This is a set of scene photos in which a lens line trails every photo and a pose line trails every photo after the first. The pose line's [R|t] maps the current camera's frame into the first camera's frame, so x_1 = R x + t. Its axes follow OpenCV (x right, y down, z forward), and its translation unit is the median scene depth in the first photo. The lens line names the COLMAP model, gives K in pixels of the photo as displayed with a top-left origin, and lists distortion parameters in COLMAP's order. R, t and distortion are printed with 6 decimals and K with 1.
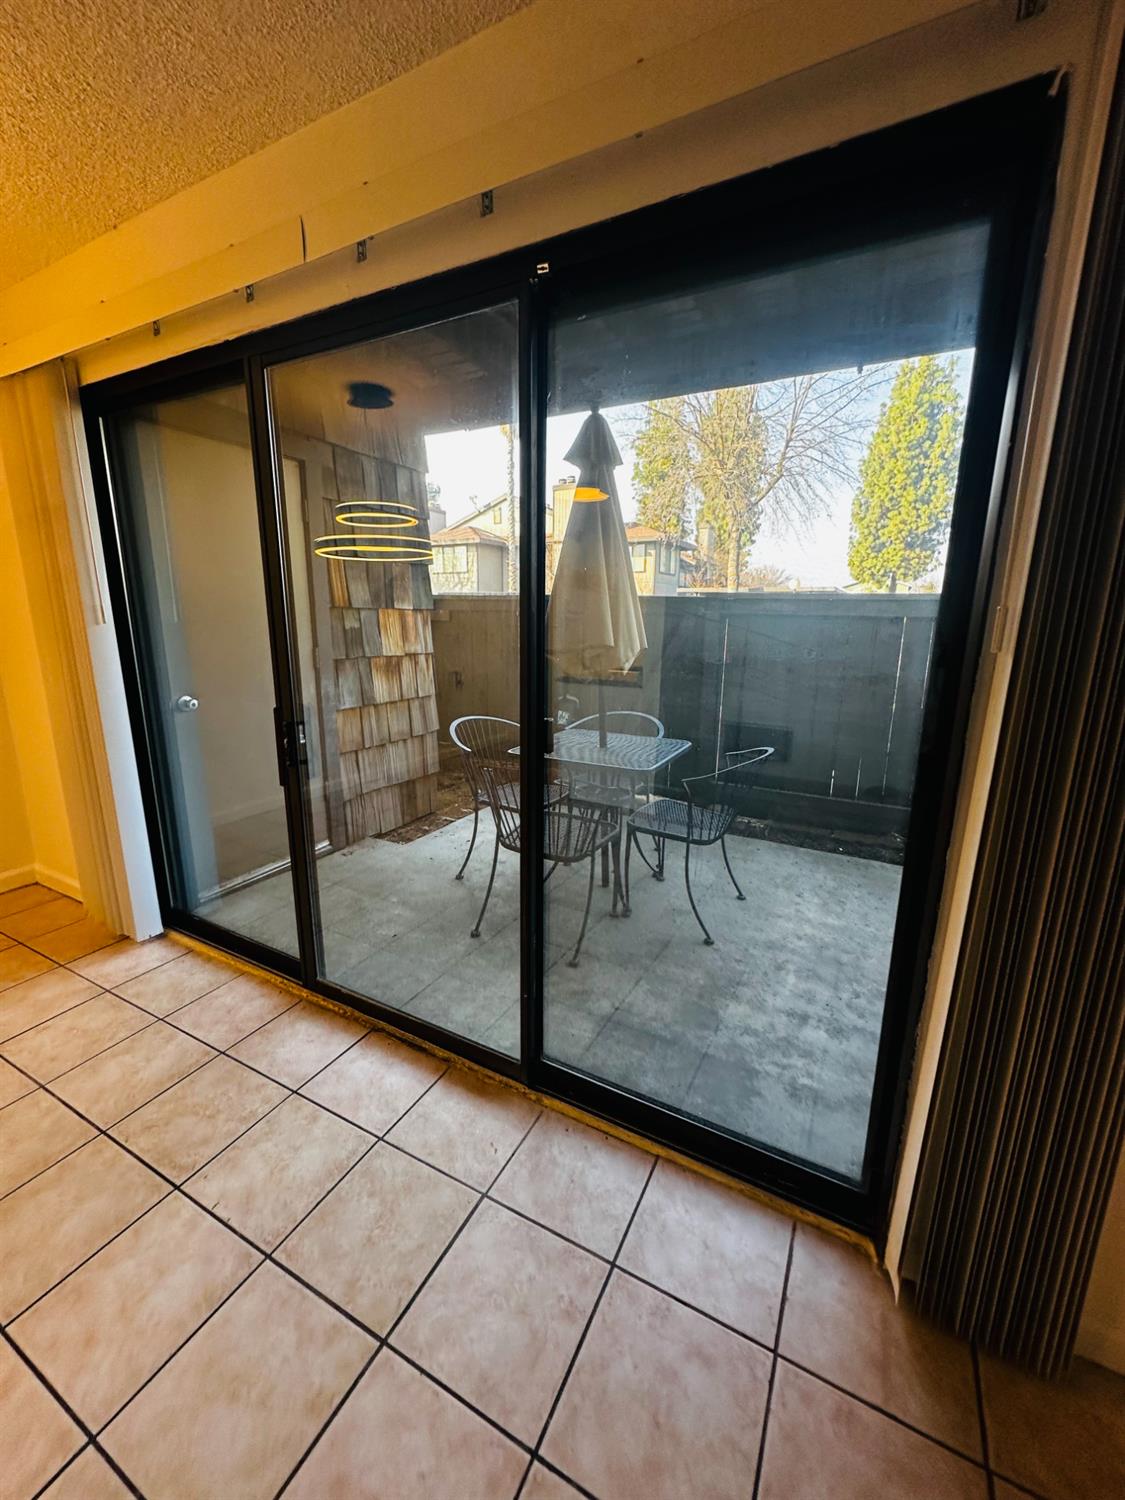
lens RADIAL K [[598.2, 0, 566.6], [0, 598.2, 749.0], [0, 0, 1]] dist [-0.001670, 0.000286]
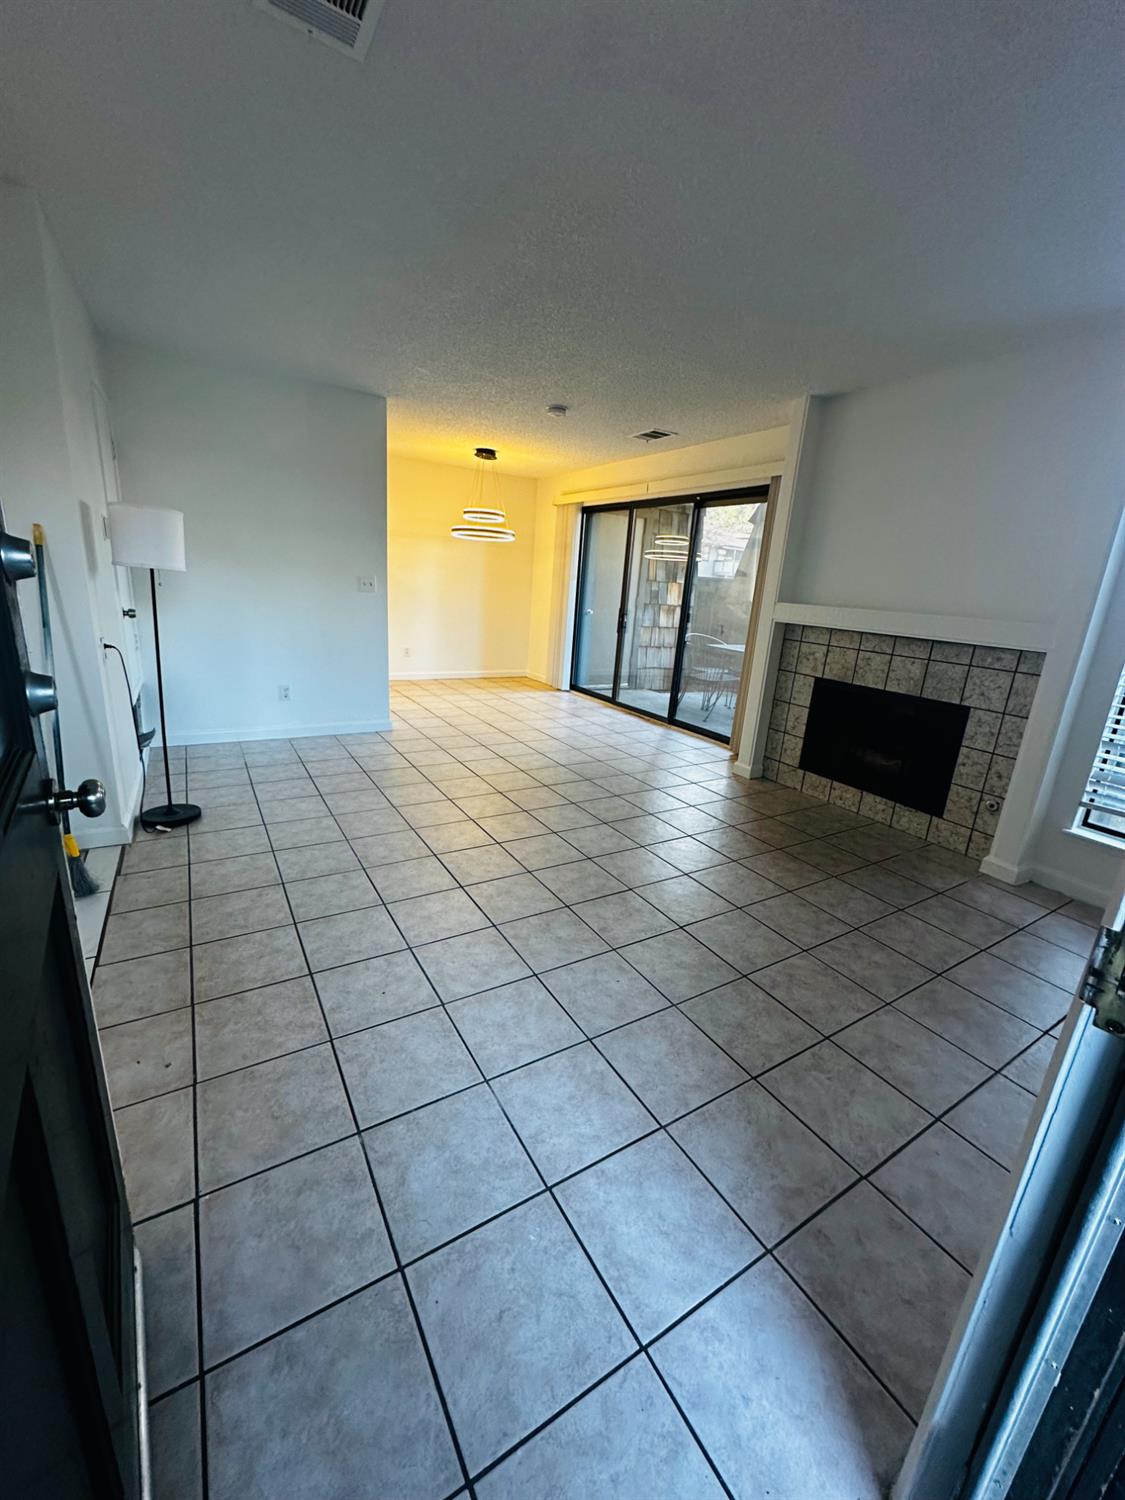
lens RADIAL K [[598.2, 0, 566.6], [0, 598.2, 749.0], [0, 0, 1]] dist [-0.001670, 0.000286]
pose [[0.857683, 0.187426, -0.478803, 0.556696], [-0.171141, 0.982162, 0.077899, 0.270535], [0.484862, 0.015130, 0.874460, -1.136773]]
